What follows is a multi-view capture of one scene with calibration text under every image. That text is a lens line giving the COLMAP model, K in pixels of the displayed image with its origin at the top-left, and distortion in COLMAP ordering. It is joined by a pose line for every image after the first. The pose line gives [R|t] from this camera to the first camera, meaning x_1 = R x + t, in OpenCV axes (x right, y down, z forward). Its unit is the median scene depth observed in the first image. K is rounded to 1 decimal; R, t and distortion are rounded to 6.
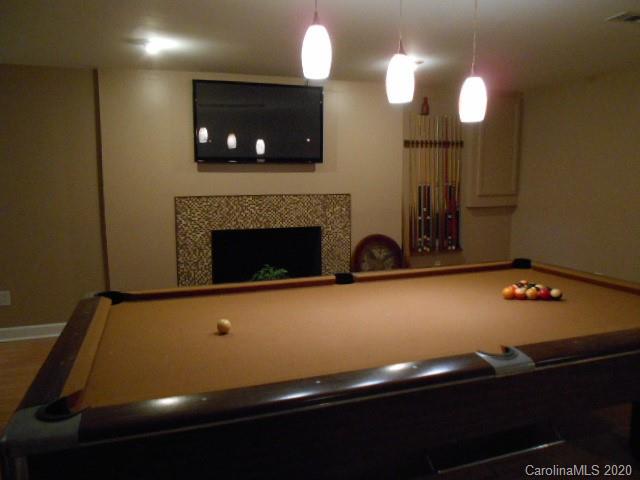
lens RADIAL K [[477.0, 0, 315.1], [0, 477.0, 235.8], [0, 0, 1]] dist [-0.012457, 0.006632]
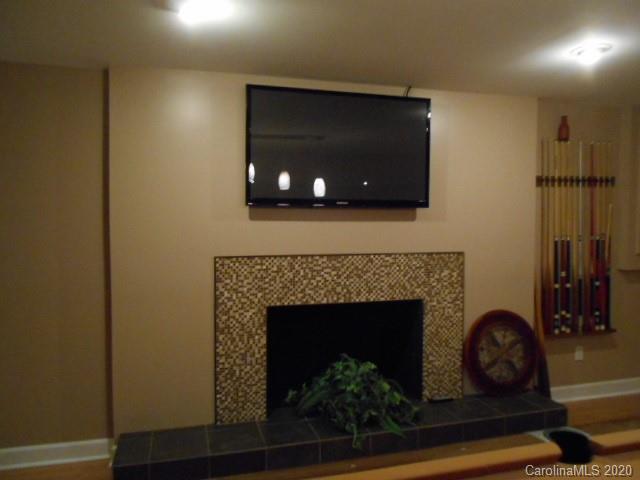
lens RADIAL K [[477.0, 0, 323.0], [0, 477.0, 245.3], [0, 0, 1]] dist [-0.012457, 0.006632]
pose [[0.998879, 0.005508, -0.047011, -0.098443], [-0.009068, 0.997079, -0.075843, -0.043159], [0.046455, 0.076185, 0.996011, 0.300150]]
